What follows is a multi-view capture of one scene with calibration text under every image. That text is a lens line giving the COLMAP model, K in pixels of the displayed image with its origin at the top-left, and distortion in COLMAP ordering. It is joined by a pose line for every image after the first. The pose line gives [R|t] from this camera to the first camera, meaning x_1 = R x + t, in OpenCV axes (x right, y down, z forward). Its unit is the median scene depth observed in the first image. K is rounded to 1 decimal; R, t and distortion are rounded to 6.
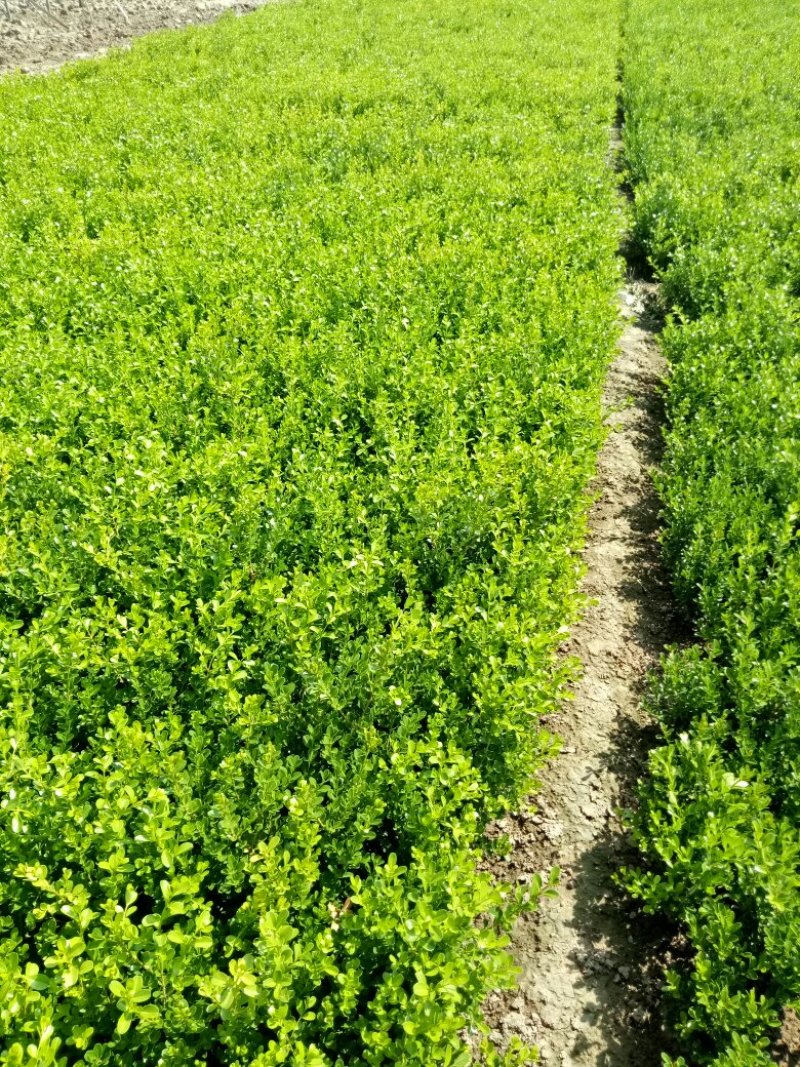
lens RADIAL K [[770.0, 0, 394.9], [0, 770.0, 531.4], [0, 0, 1]] dist [-0.002714, 0.003423]
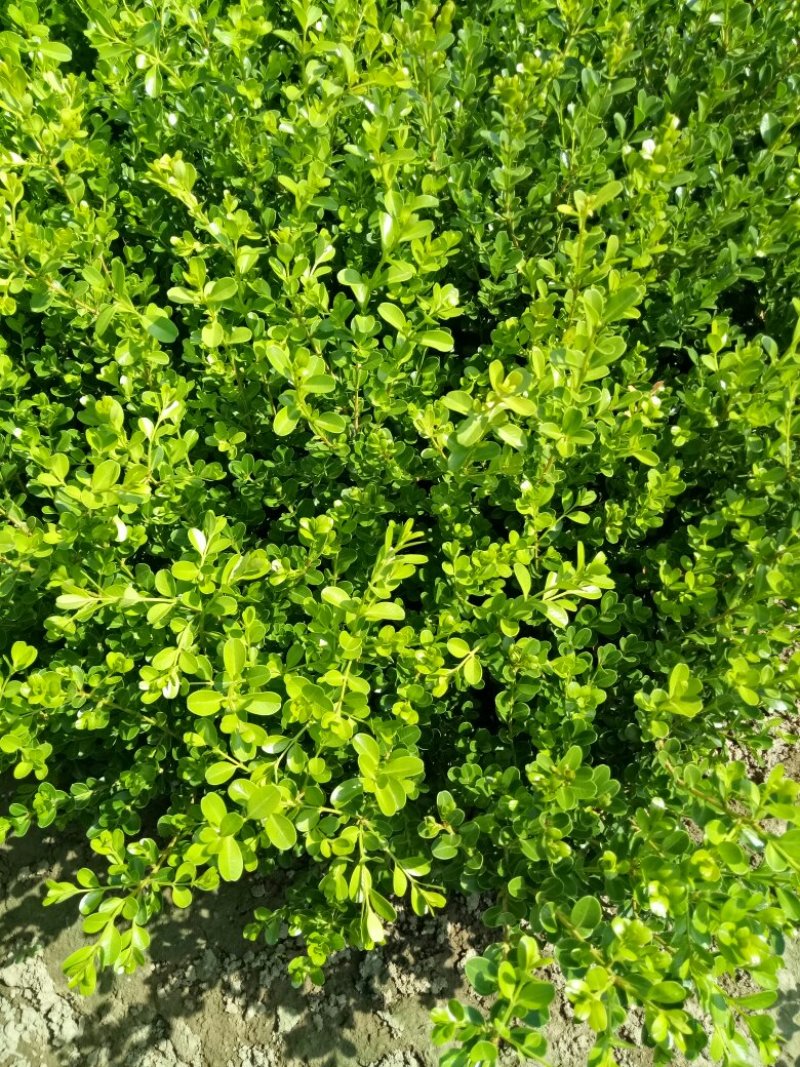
lens RADIAL K [[770.0, 0, 400.7], [0, 770.0, 534.2], [0, 0, 1]] dist [-0.002714, 0.003423]
pose [[0.940439, 0.286989, -0.182243, -0.130392], [-0.159652, 0.846104, 0.508547, 0.365508], [0.300144, -0.449161, 0.841527, 0.459081]]
